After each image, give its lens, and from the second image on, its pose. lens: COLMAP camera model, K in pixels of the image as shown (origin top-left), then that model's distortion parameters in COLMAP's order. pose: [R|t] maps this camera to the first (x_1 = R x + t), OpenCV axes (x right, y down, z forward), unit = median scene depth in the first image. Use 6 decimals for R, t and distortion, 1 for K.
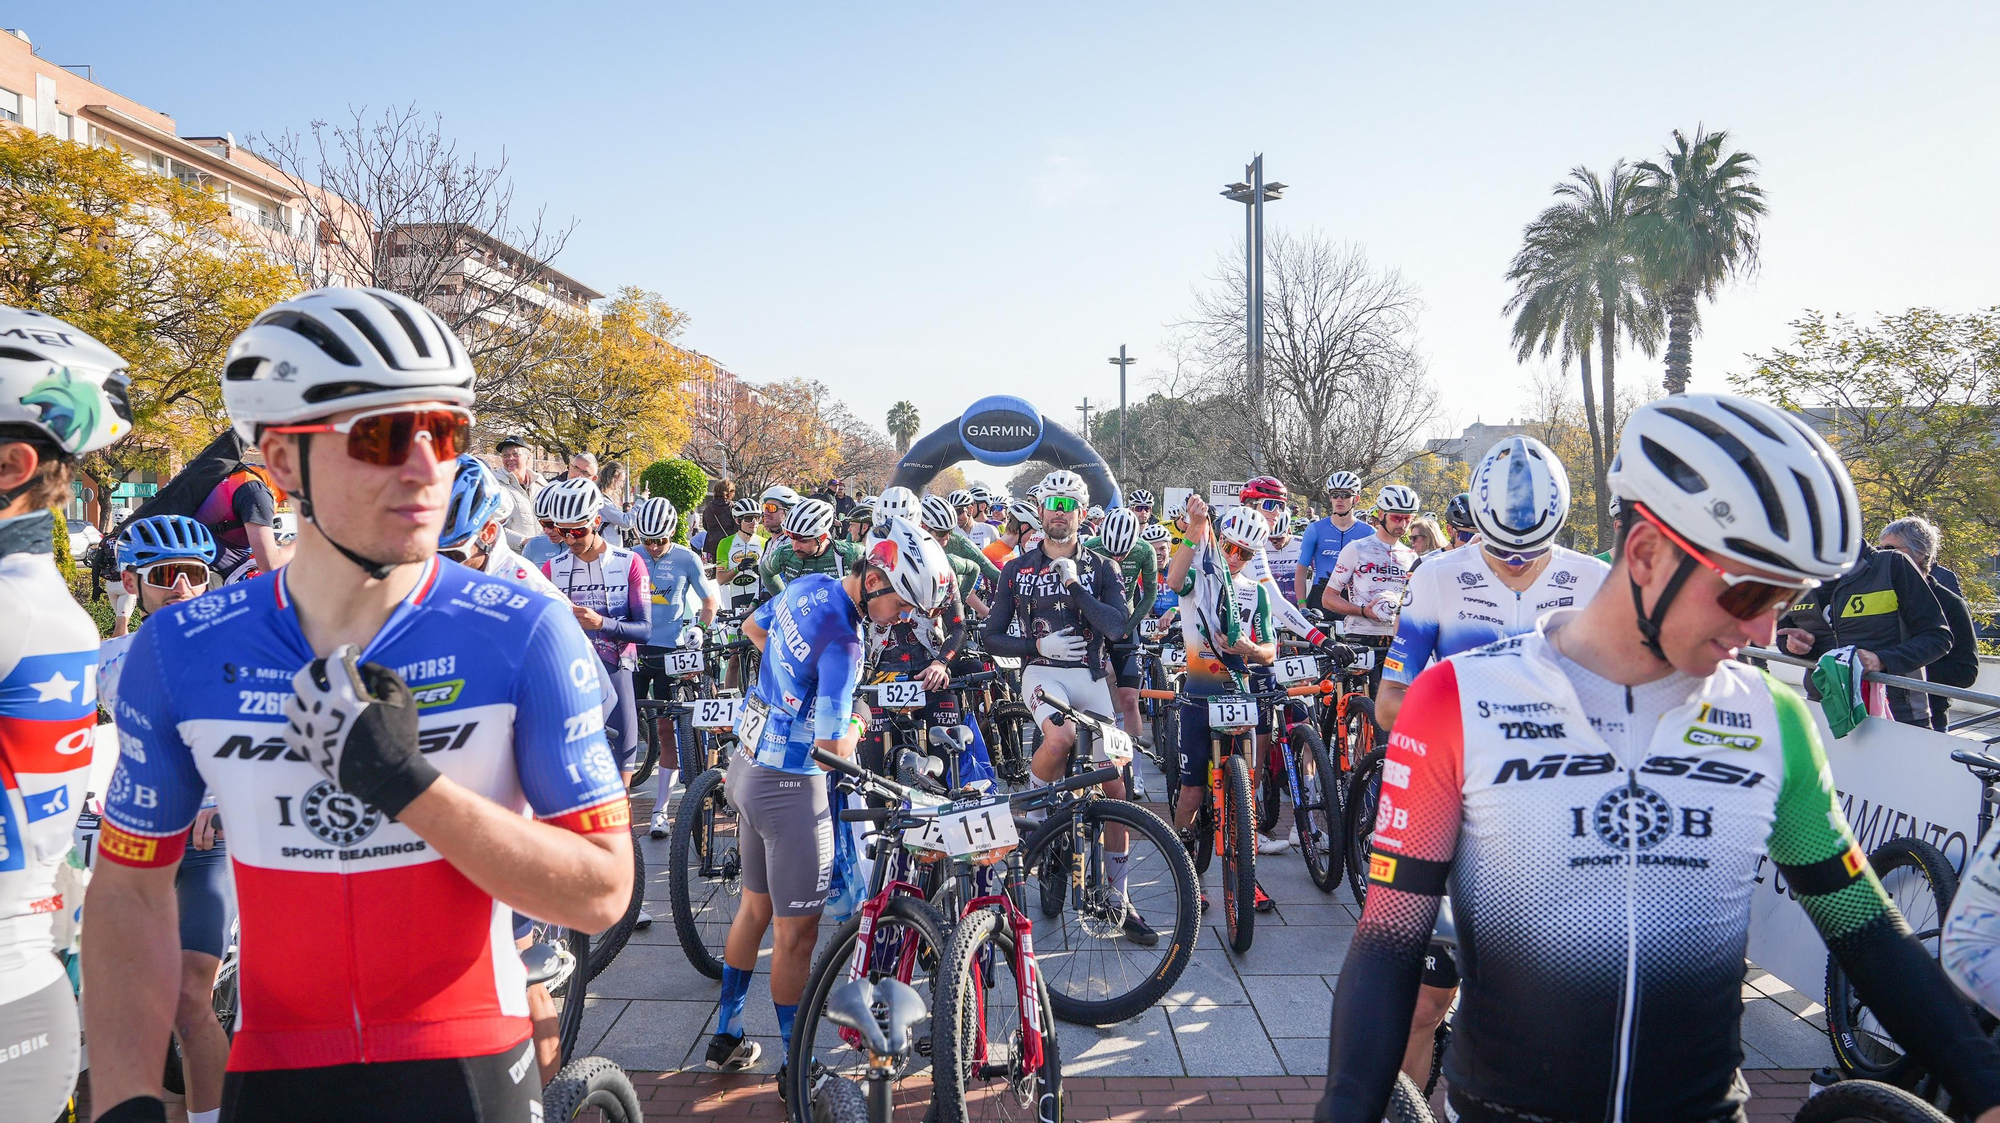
lens RADIAL K [[1346.3, 0, 960.1], [0, 1346.3, 547.5], [0, 0, 1]] dist [-0.112524, 0.062499]
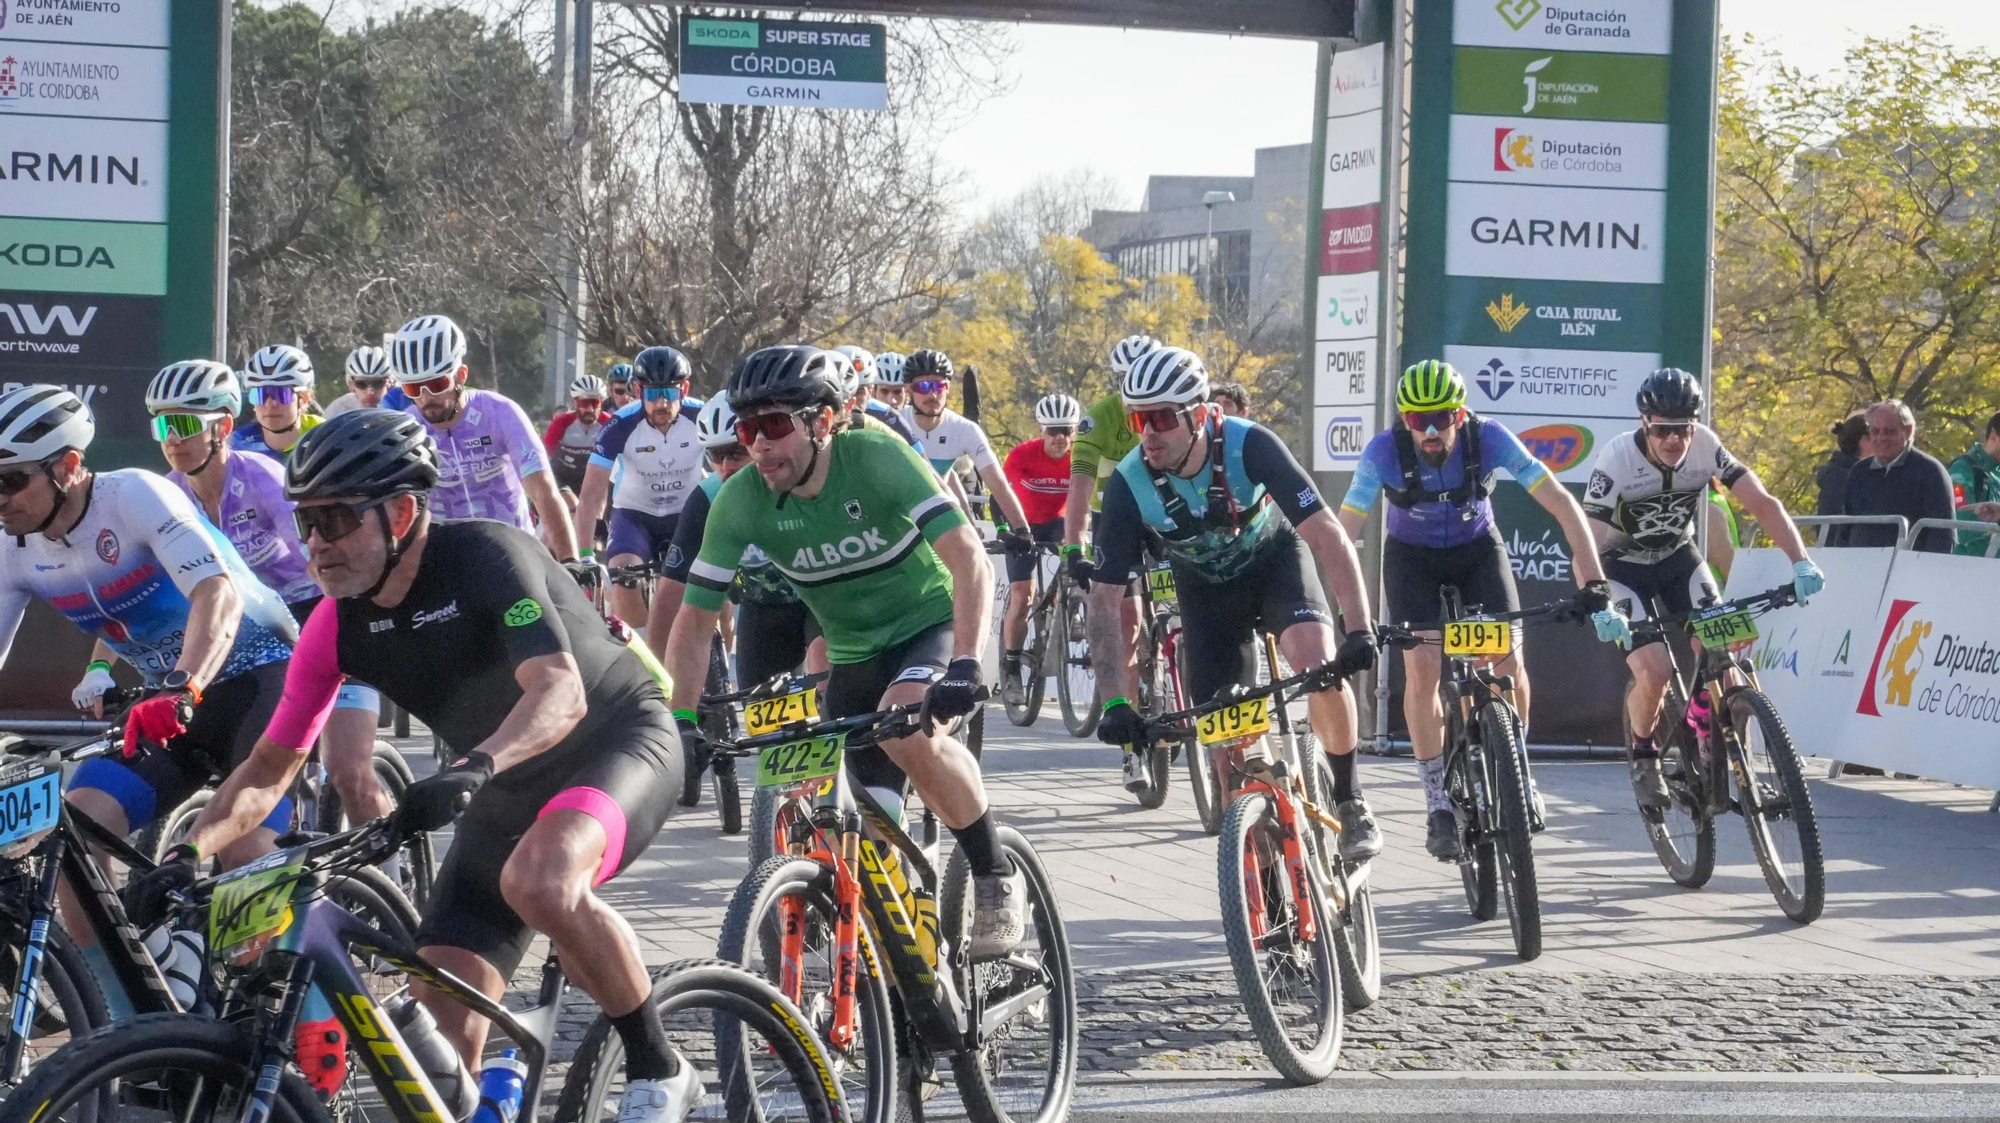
lens RADIAL K [[5693.7, 0, 1005.1], [0, 5693.7, 517.7], [0, 0, 1]] dist [0.293080, 0.000000]
pose [[0.955073, 0.025771, 0.295249, -0.141281], [-0.023918, 0.999665, -0.009888, 0.019475], [-0.295405, 0.002382, 0.955369, -0.609242]]
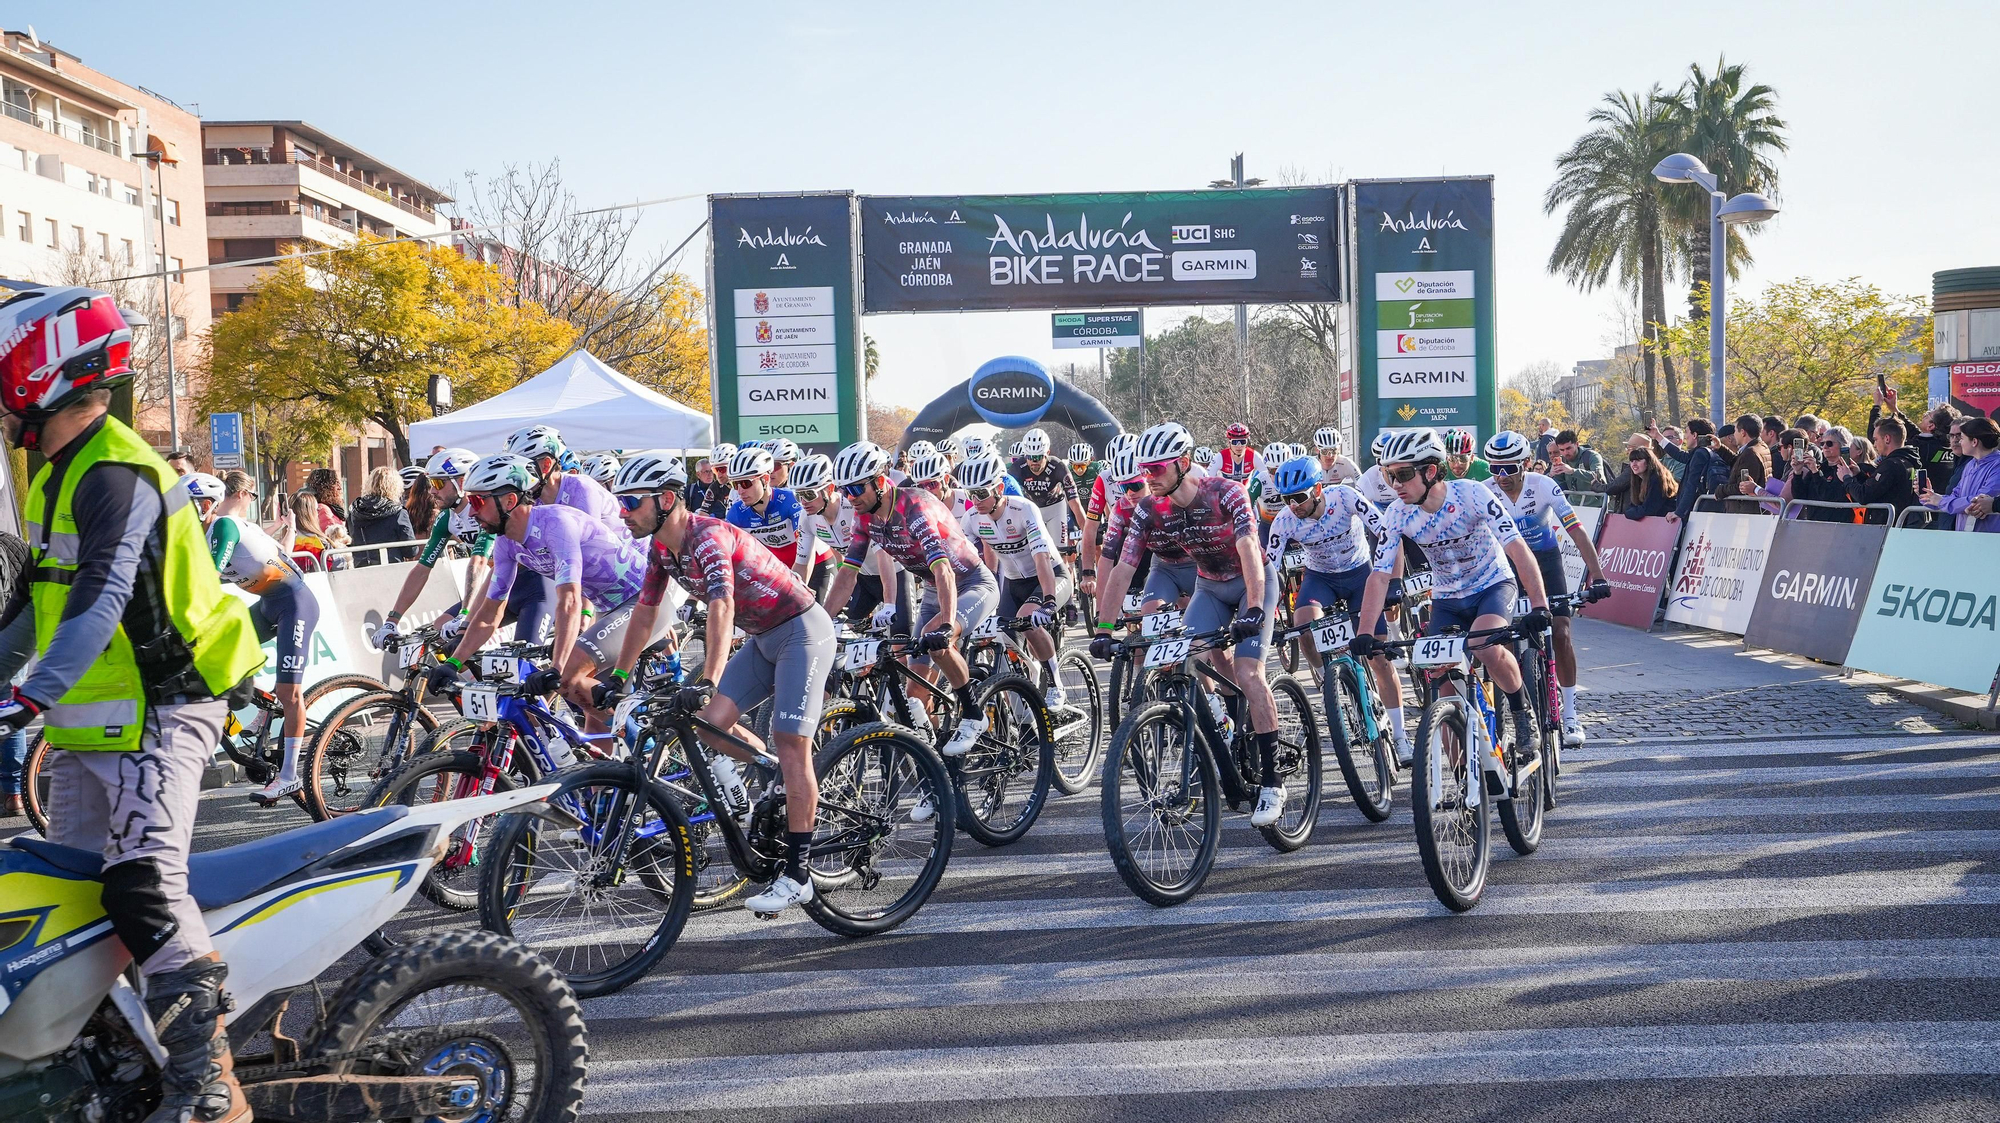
lens RADIAL K [[2113.2, 0, 999.1], [0, 2113.2, 572.7], [0, 0, 1]] dist [0.066921, 0.000000]
pose [[0.998863, -0.029111, 0.037759, -0.042856], [0.028463, 0.999440, 0.017580, 0.018465], [-0.038249, -0.016485, 0.999132, -0.576466]]
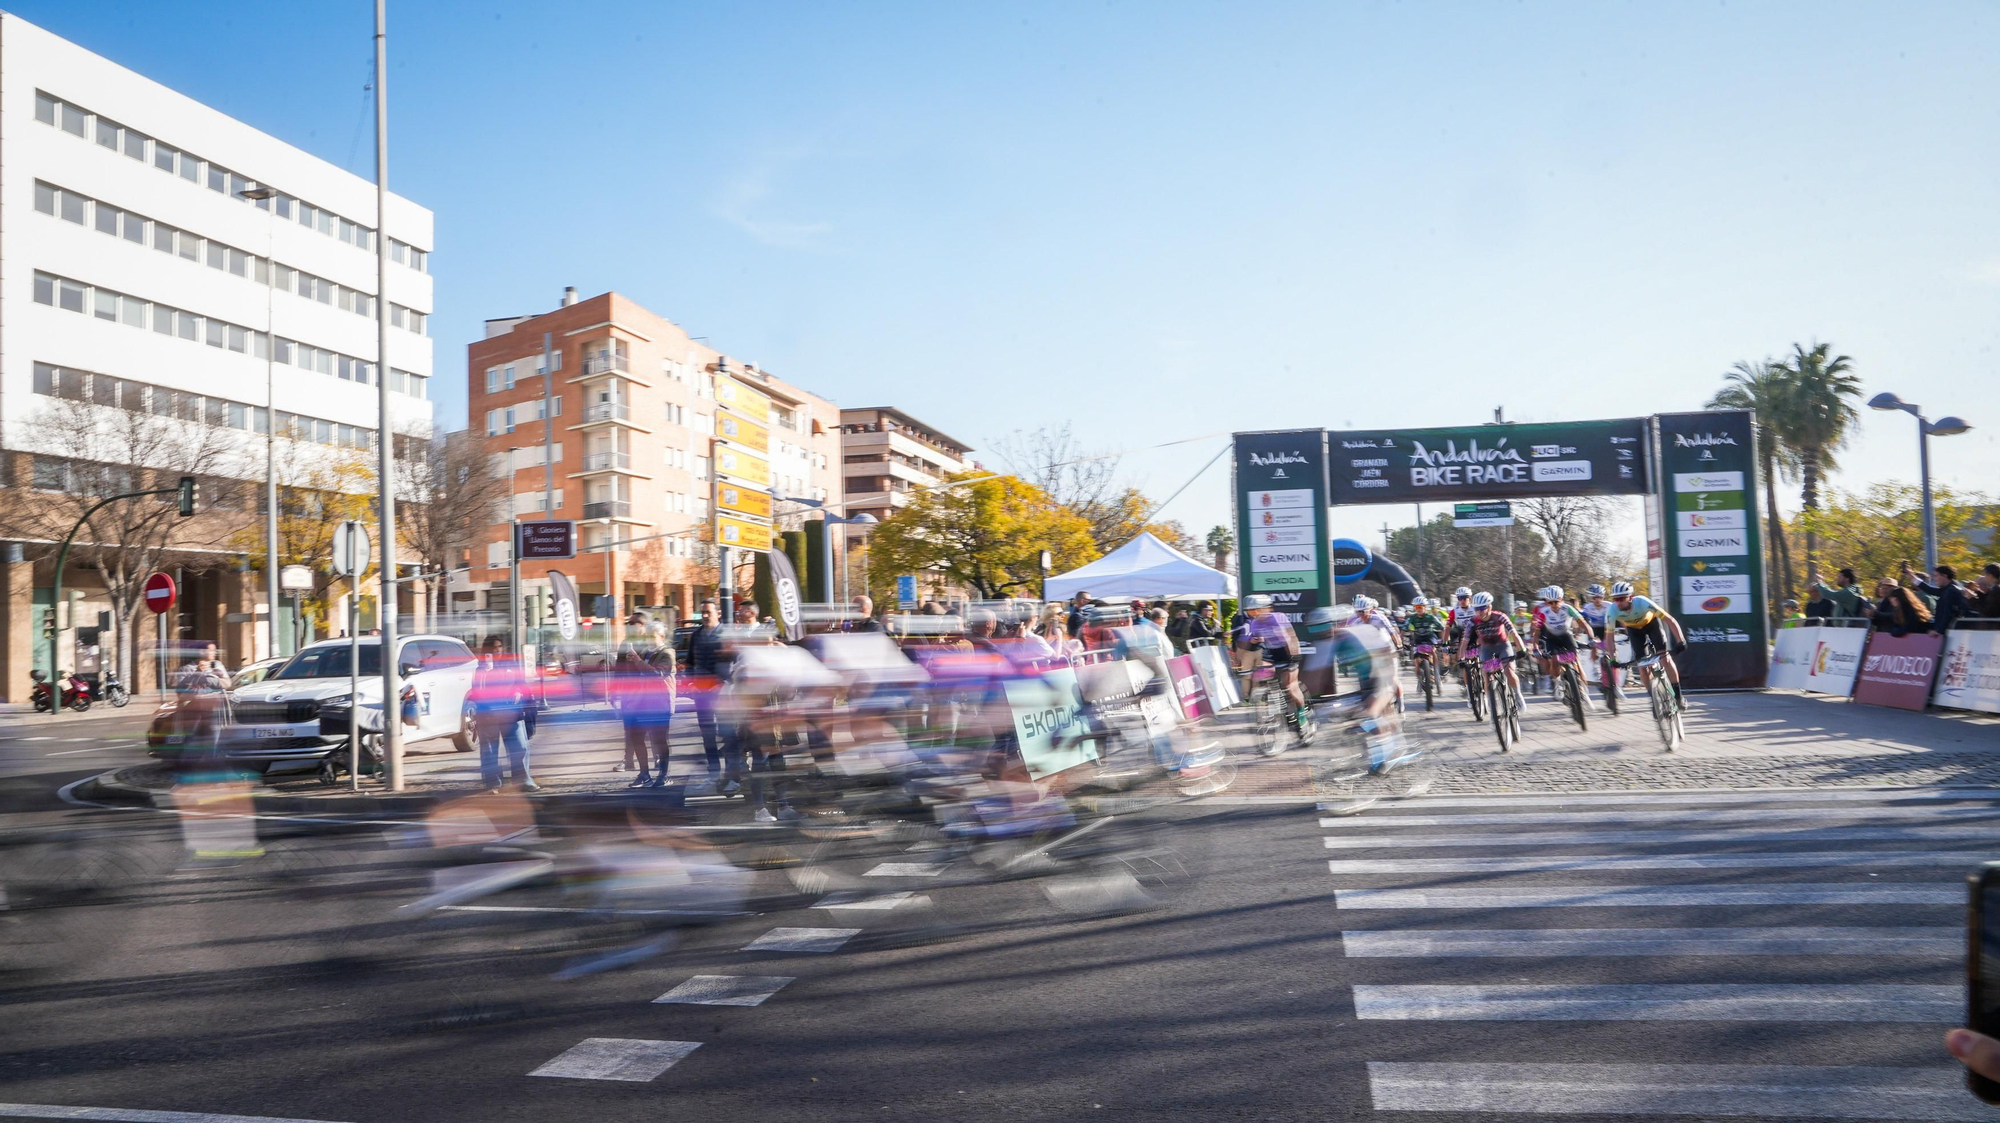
lens RADIAL K [[1346.3, 0, 1019.2], [0, 1346.3, 574.5], [0, 0, 1]] dist [-0.112524, 0.062499]
pose [[0.985924, -0.034623, -0.163572, -0.086889], [0.024103, 0.997537, -0.065866, 0.019697], [0.165449, 0.060997, 0.984330, -0.573870]]
